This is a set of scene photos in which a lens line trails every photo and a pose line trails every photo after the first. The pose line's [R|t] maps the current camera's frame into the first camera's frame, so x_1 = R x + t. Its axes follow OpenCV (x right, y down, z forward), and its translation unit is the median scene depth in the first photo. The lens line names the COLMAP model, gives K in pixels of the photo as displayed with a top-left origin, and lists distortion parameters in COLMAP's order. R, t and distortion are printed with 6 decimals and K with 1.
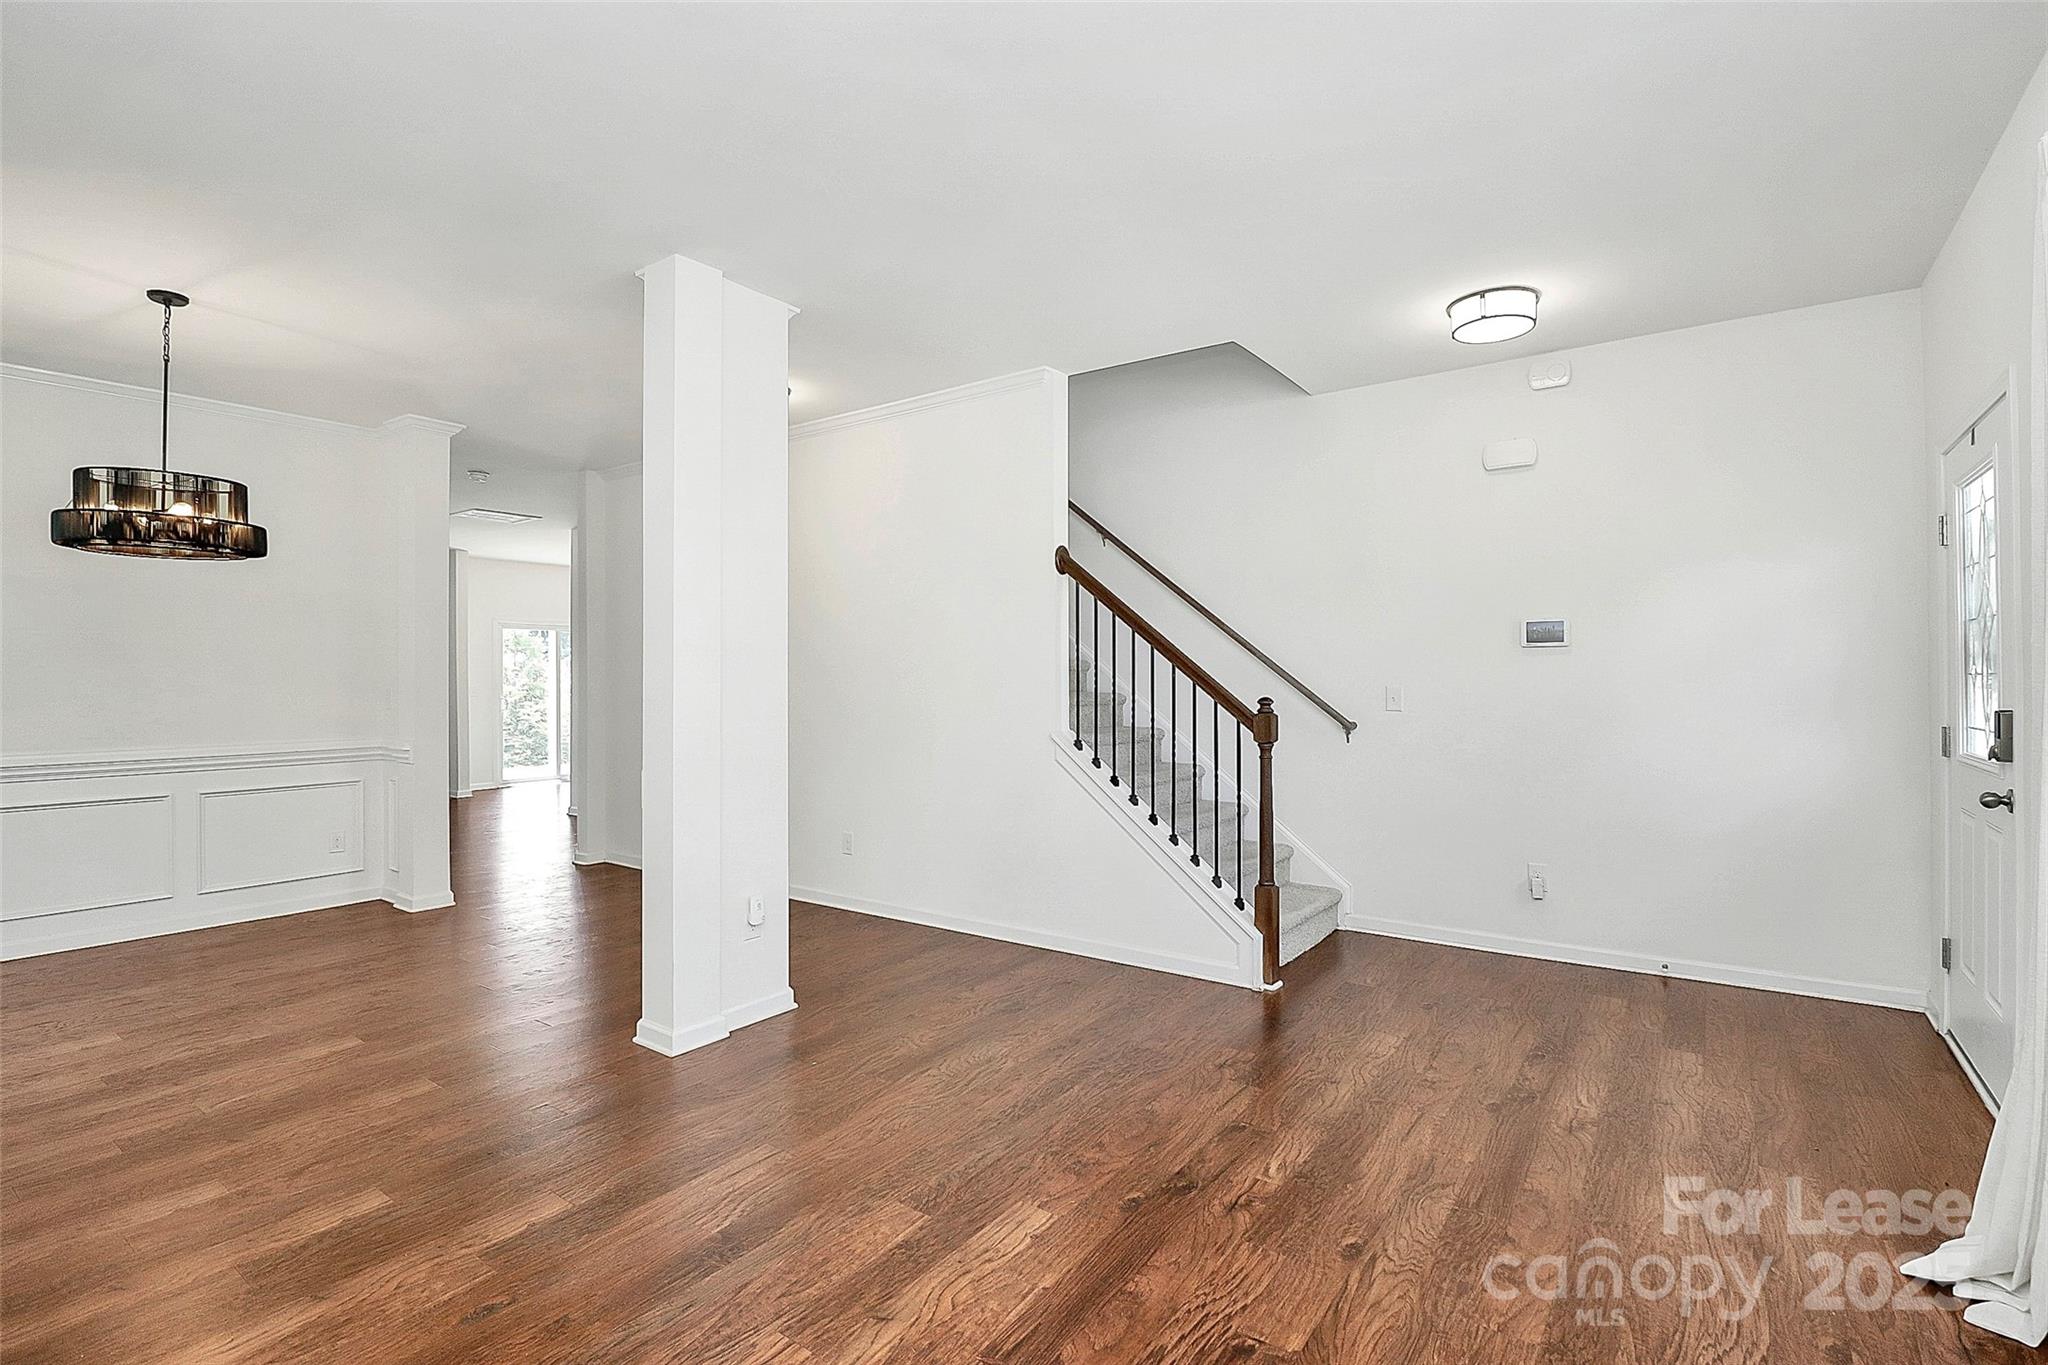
lens RADIAL K [[970.3, 0, 1010.0], [0, 970.3, 672.4], [0, 0, 1]] dist [-0.003362, -0.001181]
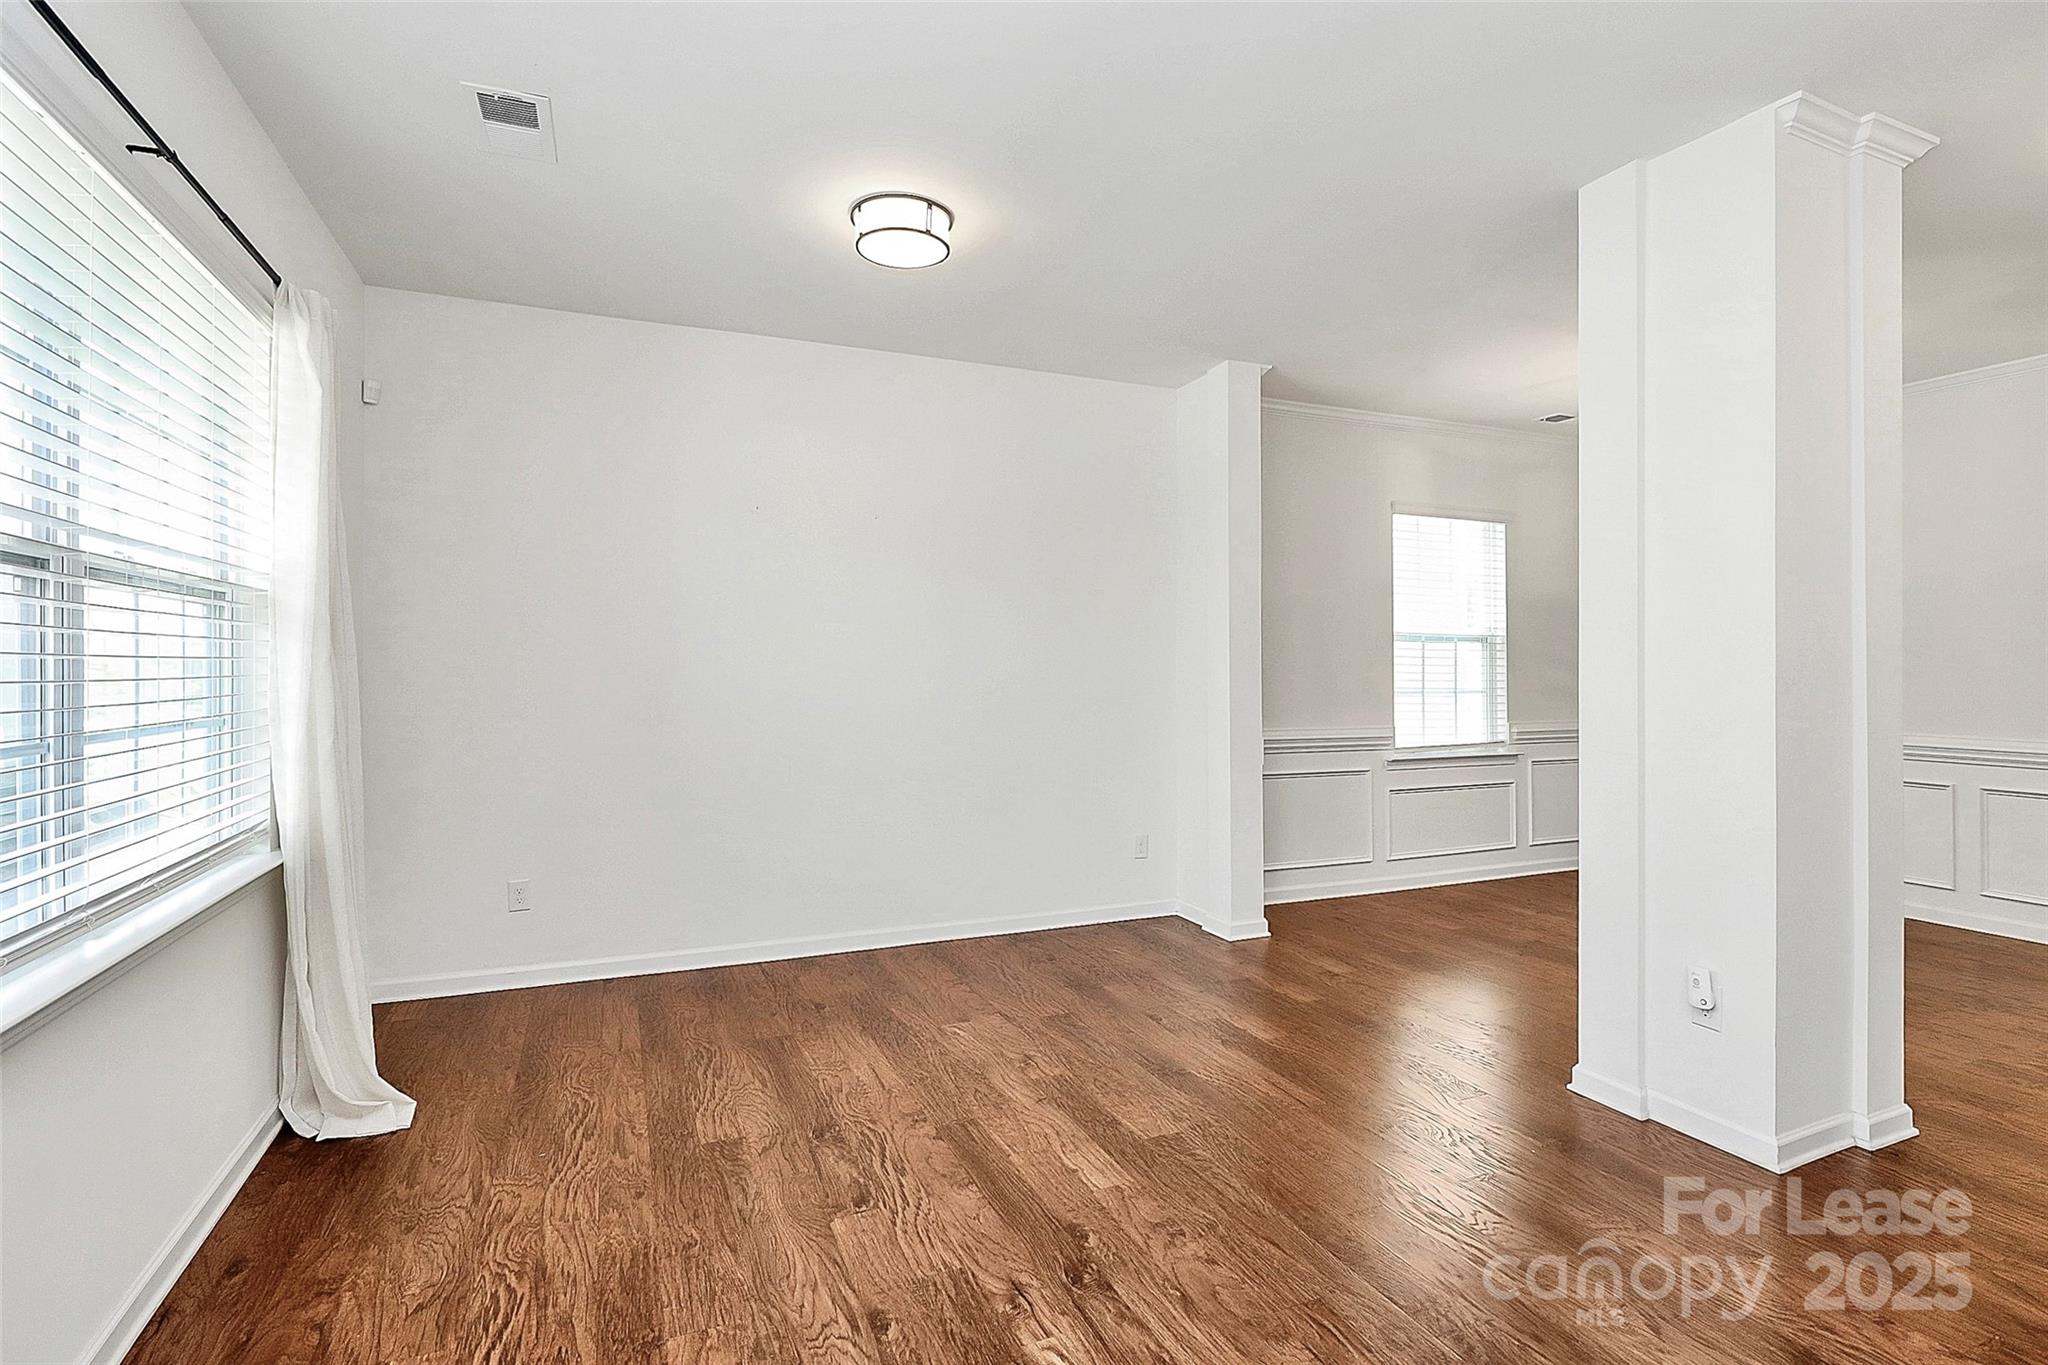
lens RADIAL K [[970.3, 0, 1010.0], [0, 970.3, 672.4], [0, 0, 1]] dist [-0.003362, -0.001181]
pose [[-0.519366, 0.005690, -0.854533, 0.950202], [0.003638, 0.999983, 0.004447, 0.008438], [0.854544, -0.000799, -0.519378, 1.428332]]
